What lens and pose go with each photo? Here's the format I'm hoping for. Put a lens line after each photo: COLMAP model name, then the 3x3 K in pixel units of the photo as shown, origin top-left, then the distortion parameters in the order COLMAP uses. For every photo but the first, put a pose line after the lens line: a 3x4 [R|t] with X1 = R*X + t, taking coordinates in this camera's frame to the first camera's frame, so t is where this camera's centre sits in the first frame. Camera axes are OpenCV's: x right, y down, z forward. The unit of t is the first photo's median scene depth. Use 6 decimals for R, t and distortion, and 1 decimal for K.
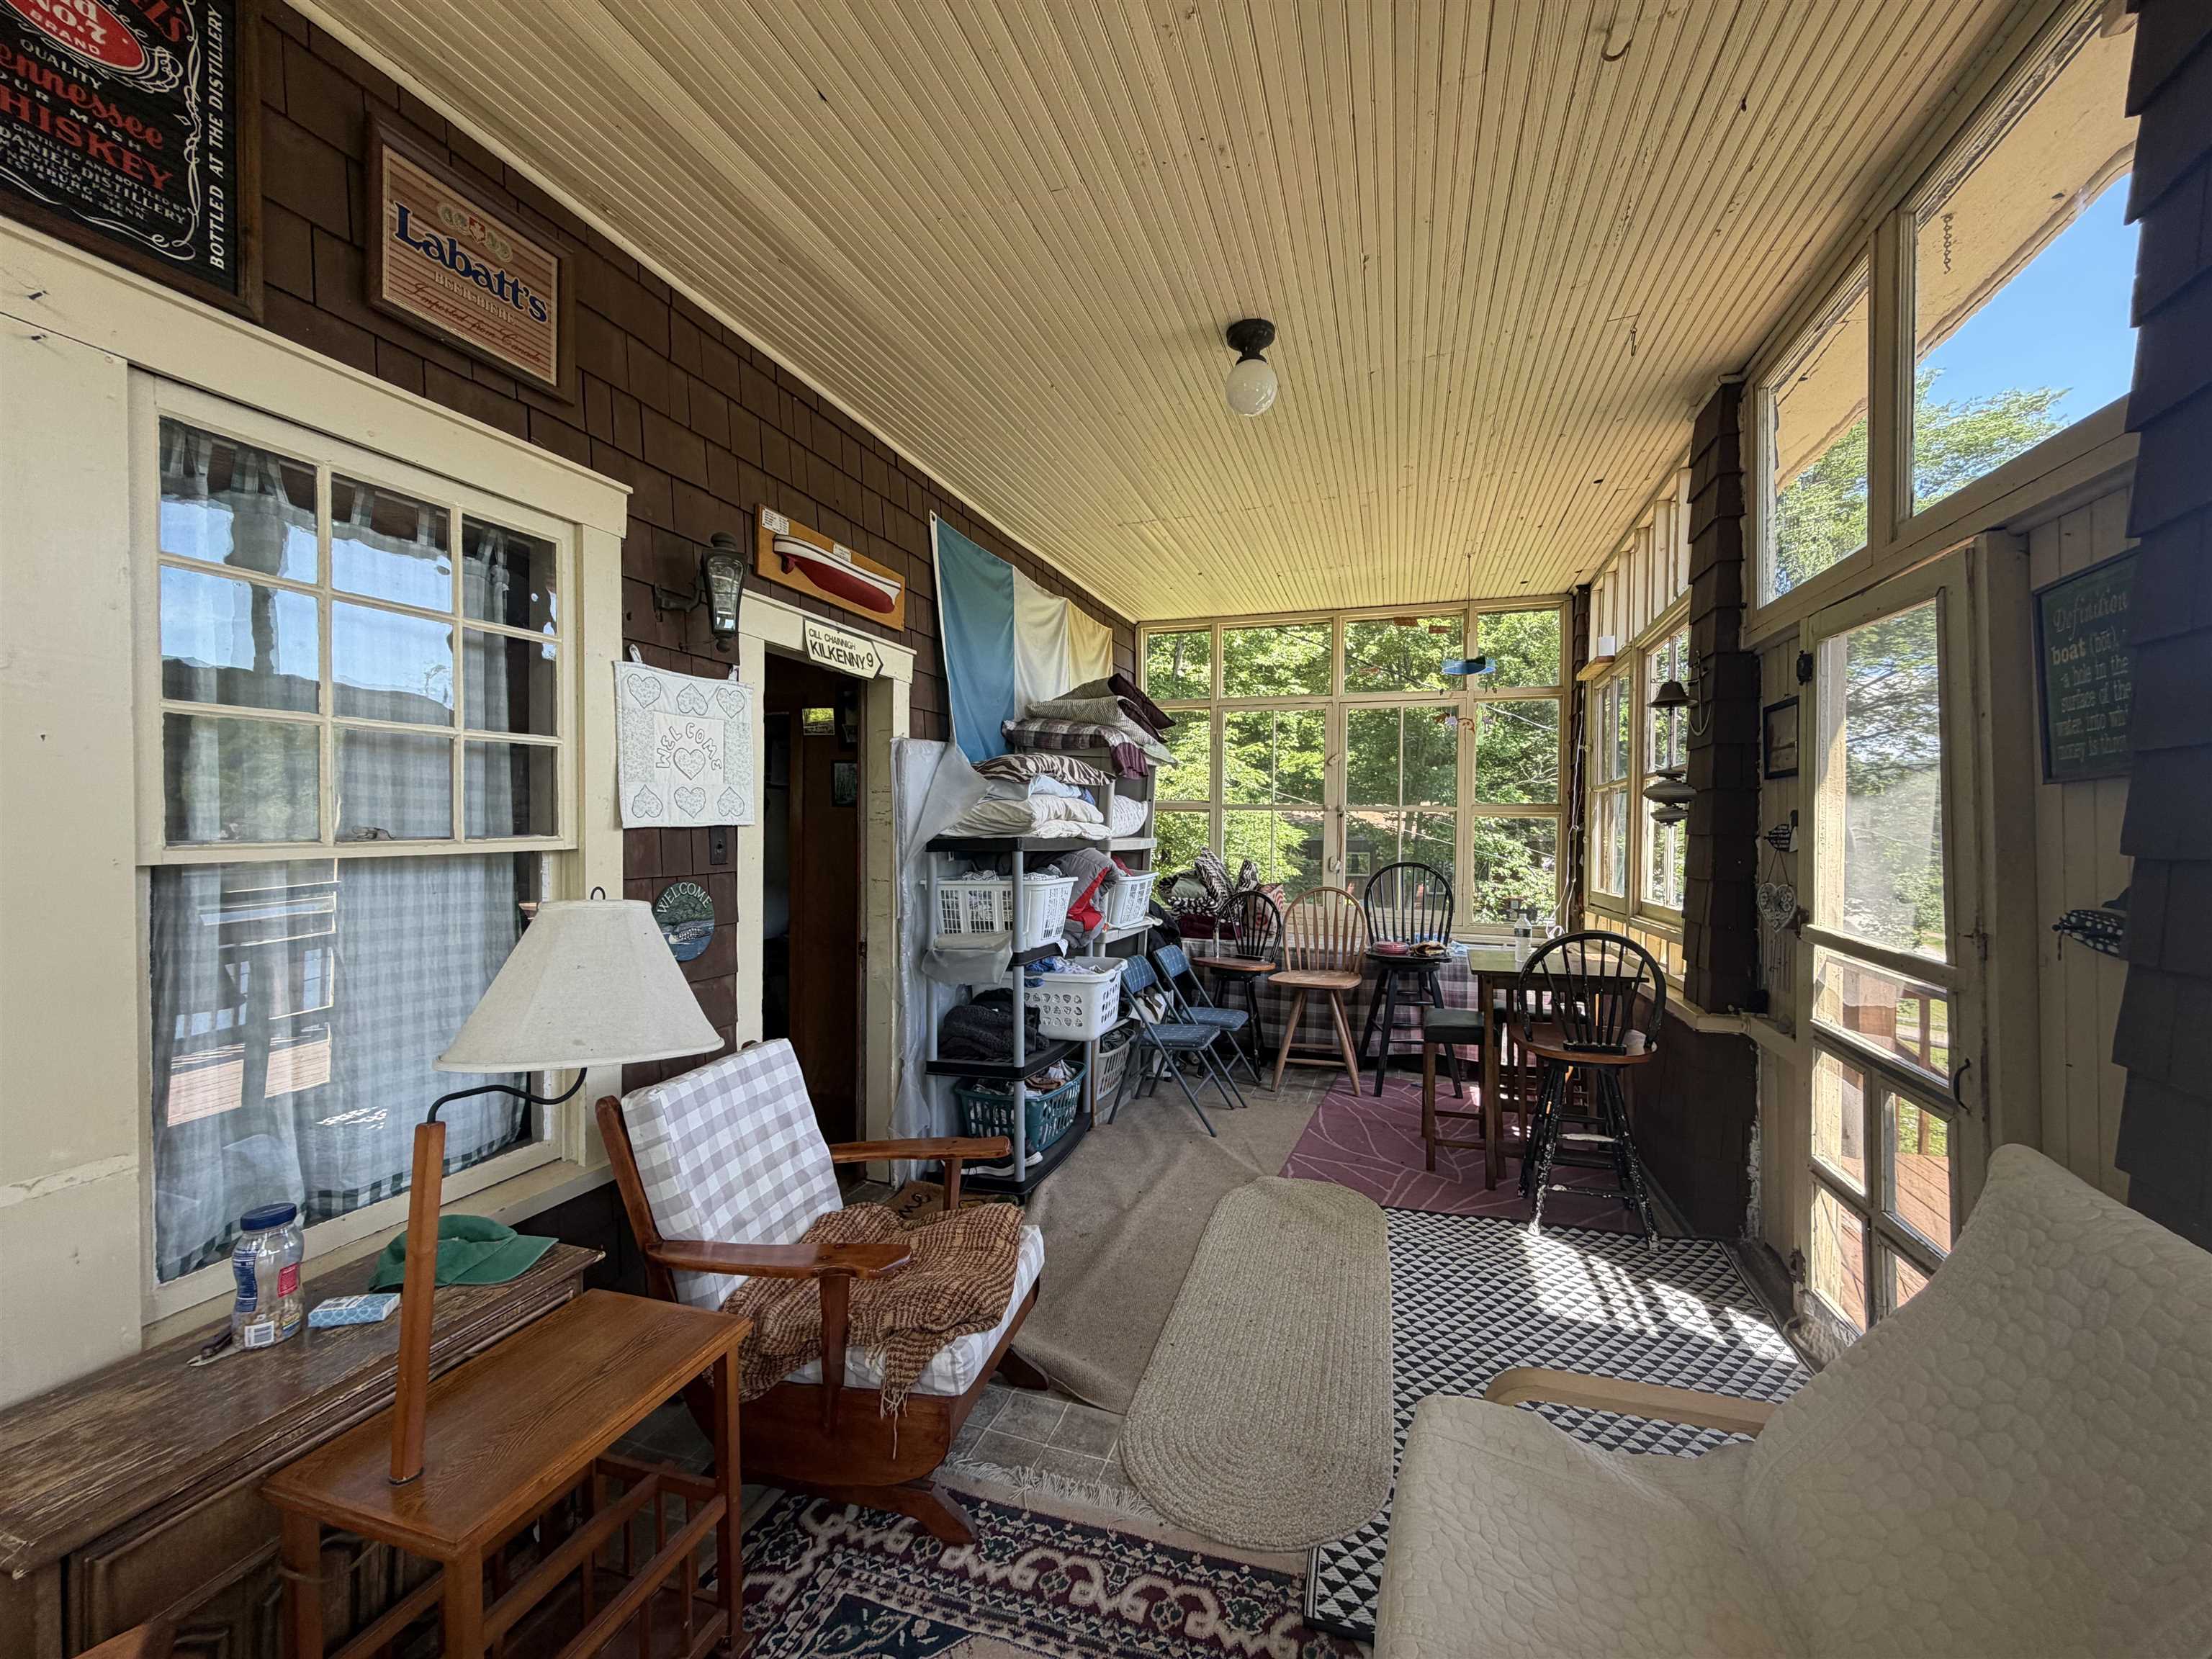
lens RADIAL K [[878.1, 0, 1103.8], [0, 878.1, 830.4], [0, 0, 1]] dist [-0.000141, 0.000740]
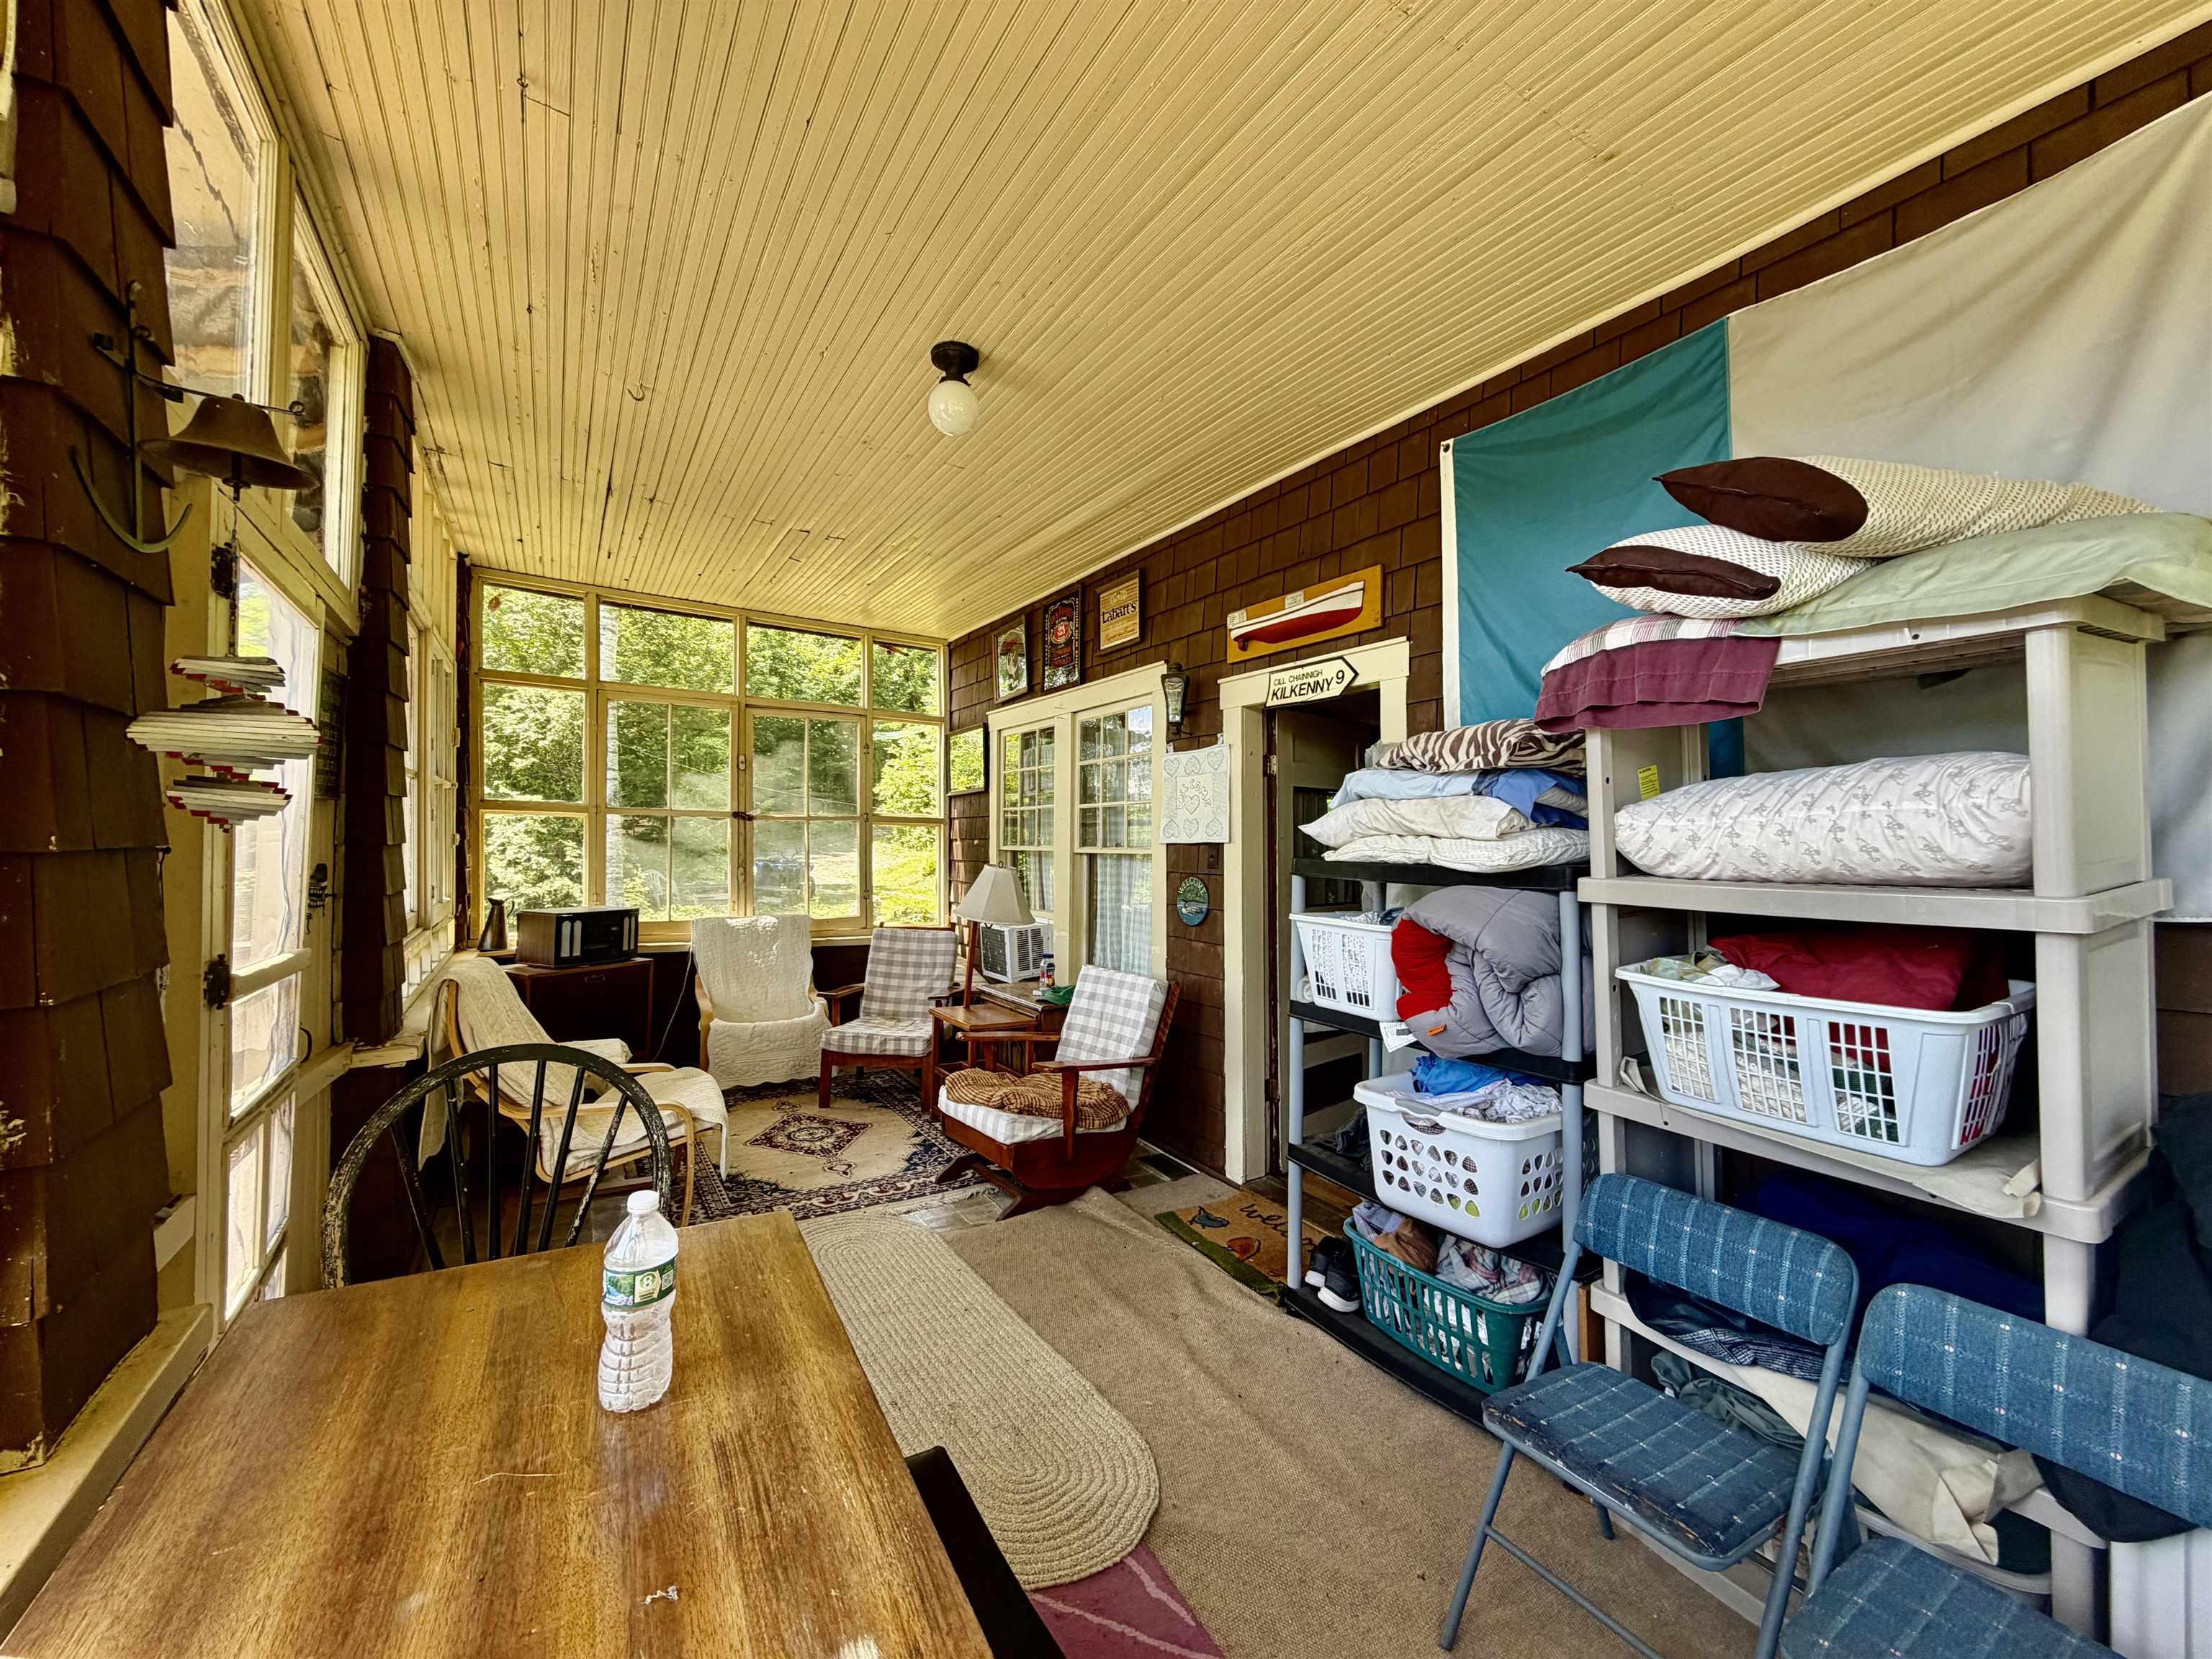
lens RADIAL K [[878.1, 0, 1102.7], [0, 878.1, 822.6], [0, 0, 1]] dist [-0.000141, 0.000740]
pose [[-0.639368, -0.023338, -0.768546, 0.774937], [-0.017077, 0.999724, -0.016151, -0.011294], [0.768711, 0.002798, -0.639590, 1.671679]]
